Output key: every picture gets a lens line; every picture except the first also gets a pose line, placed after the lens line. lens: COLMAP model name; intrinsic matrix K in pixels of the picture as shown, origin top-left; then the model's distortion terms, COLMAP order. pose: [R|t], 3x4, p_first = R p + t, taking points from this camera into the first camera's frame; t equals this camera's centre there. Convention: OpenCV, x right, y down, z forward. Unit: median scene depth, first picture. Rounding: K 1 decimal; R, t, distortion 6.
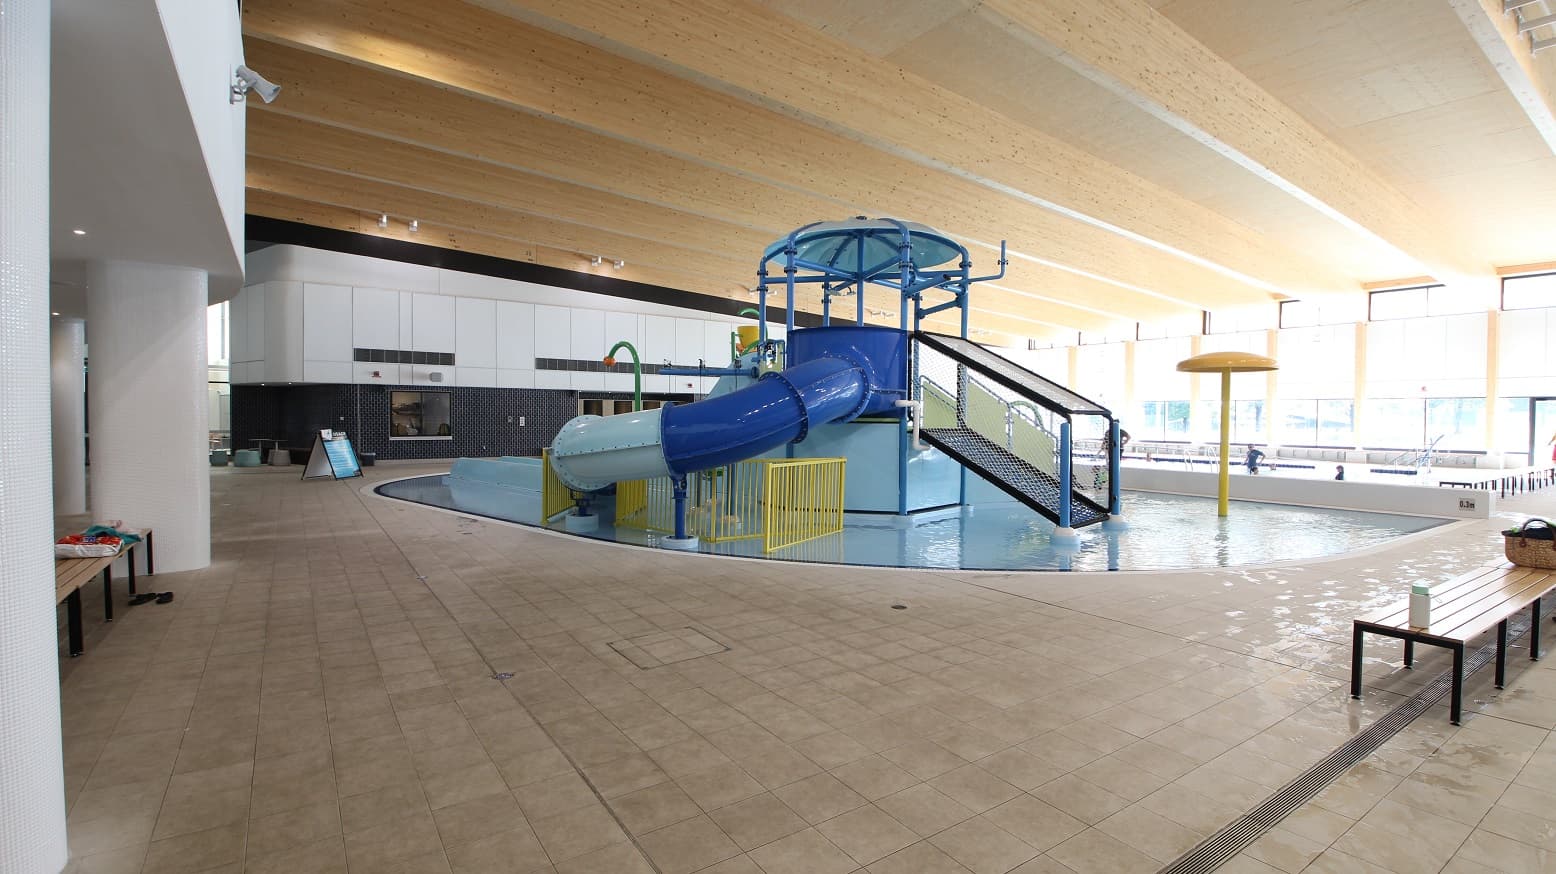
lens RADIAL K [[721.4, 0, 788.8], [0, 721.4, 436.2], [0, 0, 1]] dist [-0.021531, 0.000139]
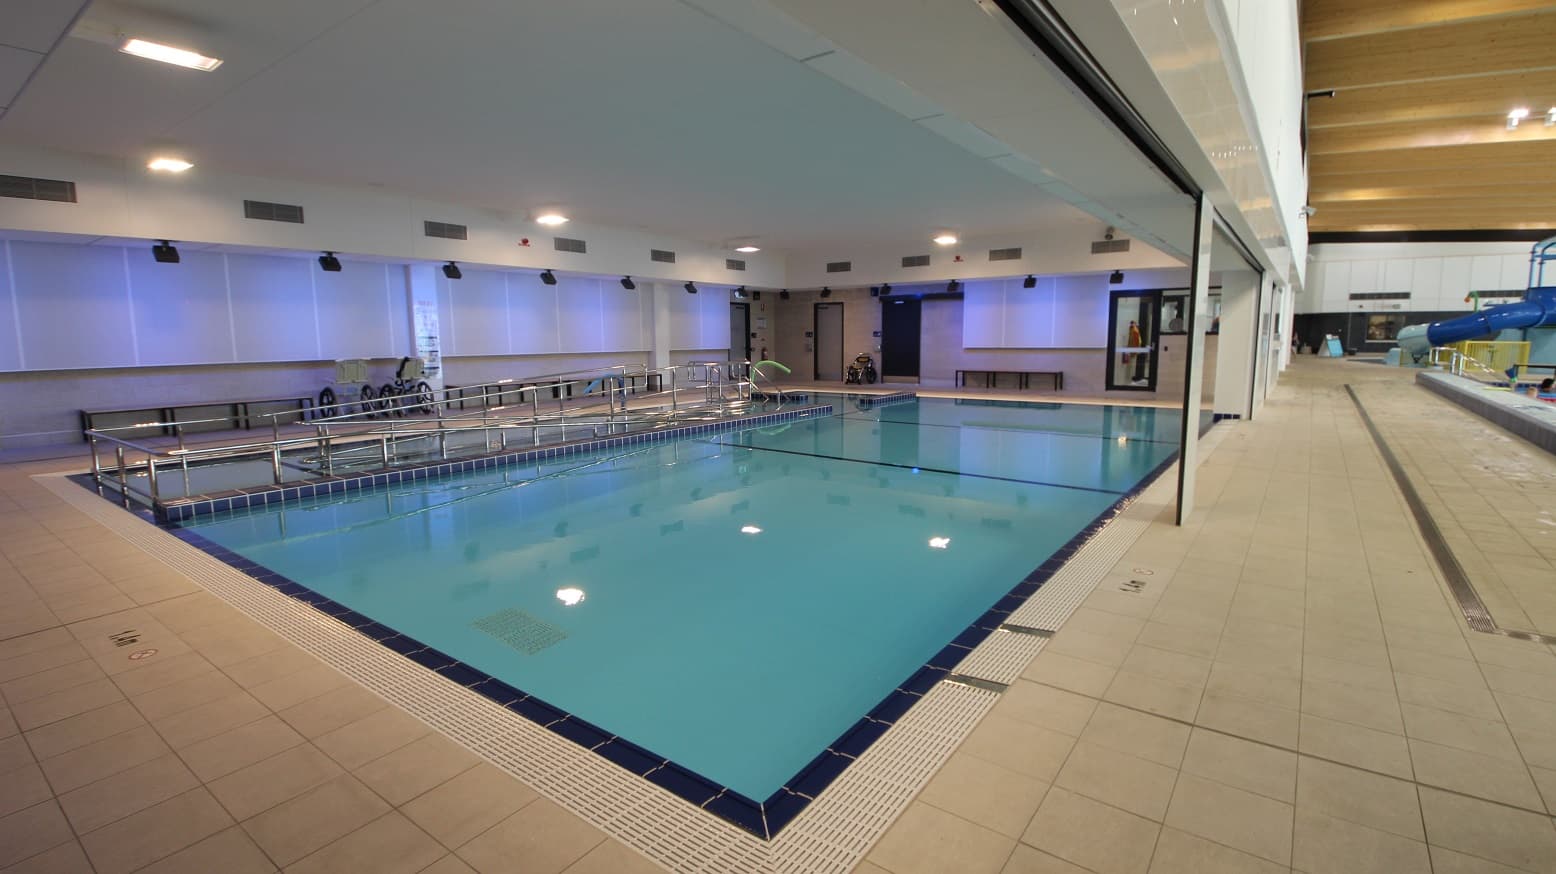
lens RADIAL K [[721.4, 0, 788.8], [0, 721.4, 436.2], [0, 0, 1]] dist [-0.021531, 0.000139]
pose [[0.321258, 0.116137, -0.939843, 0.735893], [-0.013317, 0.992907, 0.118142, 0.051196], [0.946898, -0.025438, 0.320526, -1.031978]]
